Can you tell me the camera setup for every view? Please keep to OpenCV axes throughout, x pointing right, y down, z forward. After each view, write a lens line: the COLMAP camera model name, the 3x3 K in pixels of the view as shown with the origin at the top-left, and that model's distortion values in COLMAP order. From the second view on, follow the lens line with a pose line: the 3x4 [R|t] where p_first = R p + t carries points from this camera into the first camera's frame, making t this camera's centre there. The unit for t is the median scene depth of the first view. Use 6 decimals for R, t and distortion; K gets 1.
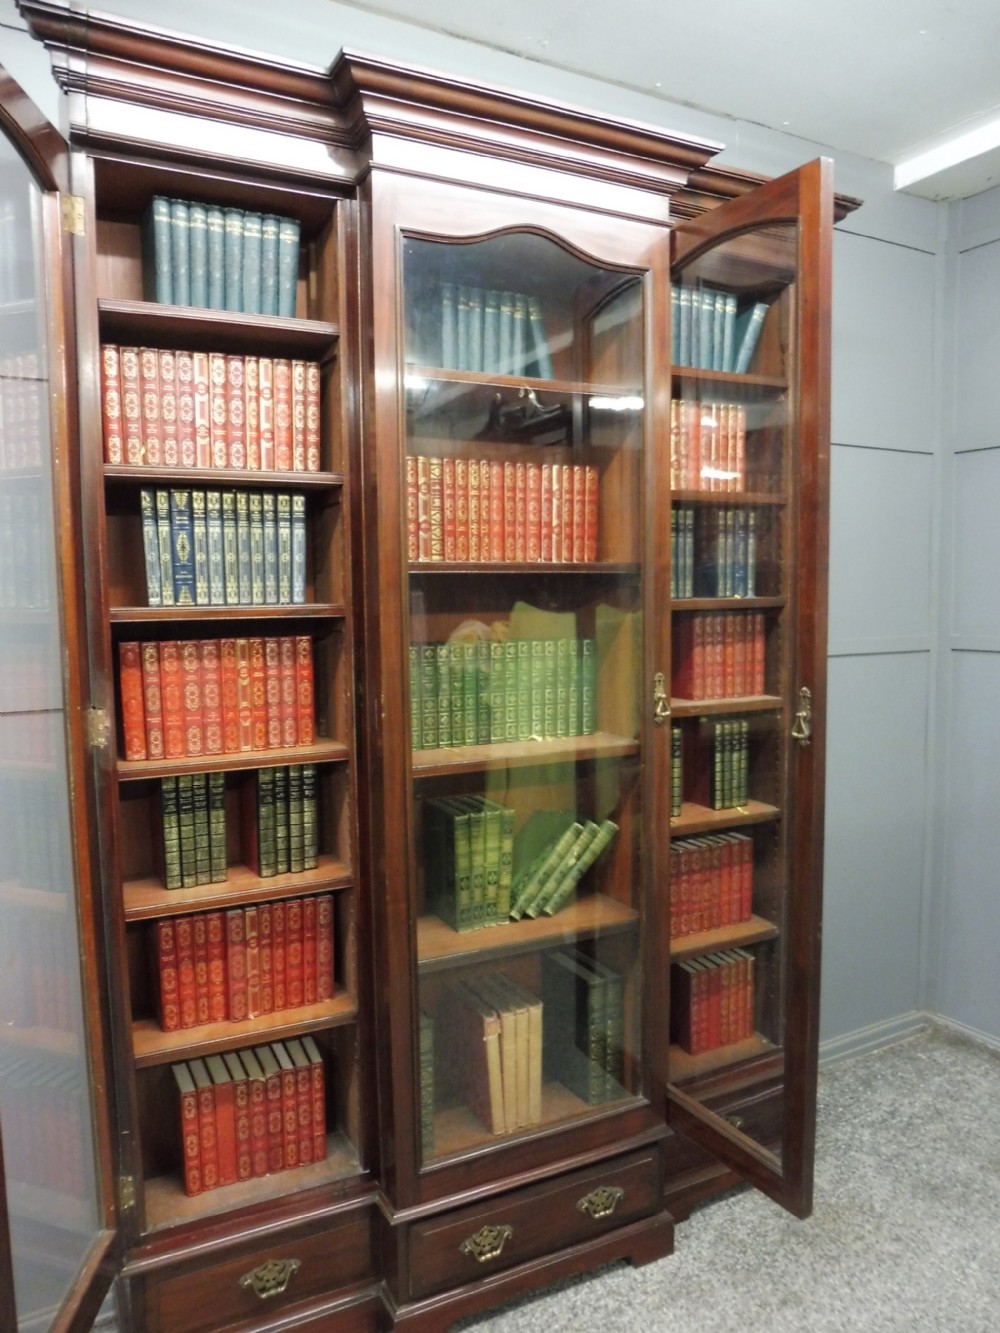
lens RADIAL K [[1011.8, 0, 519.6], [0, 1011.8, 670.5], [0, 0, 1]] dist [-0.046007, 0.024008]
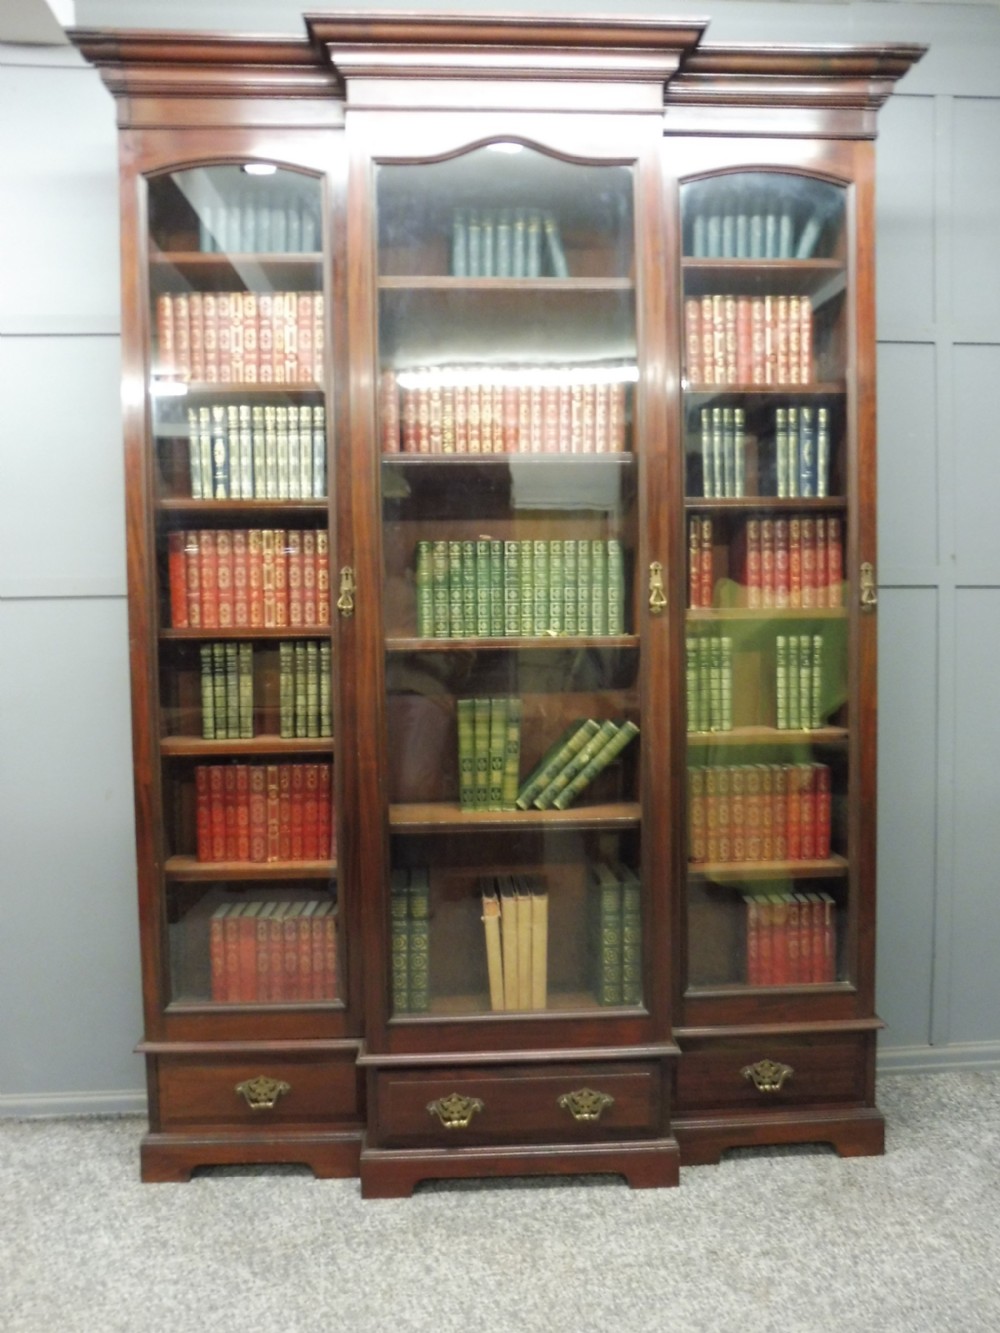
lens RADIAL K [[1025.7, 0, 493.1], [0, 1025.7, 657.0], [0, 0, 1]] dist [-0.033596, -0.002749]
pose [[0.901300, 0.012696, -0.433009, 0.455305], [-0.033187, 0.998657, -0.039796, 0.147388], [0.431922, 0.050239, 0.900511, 0.045133]]
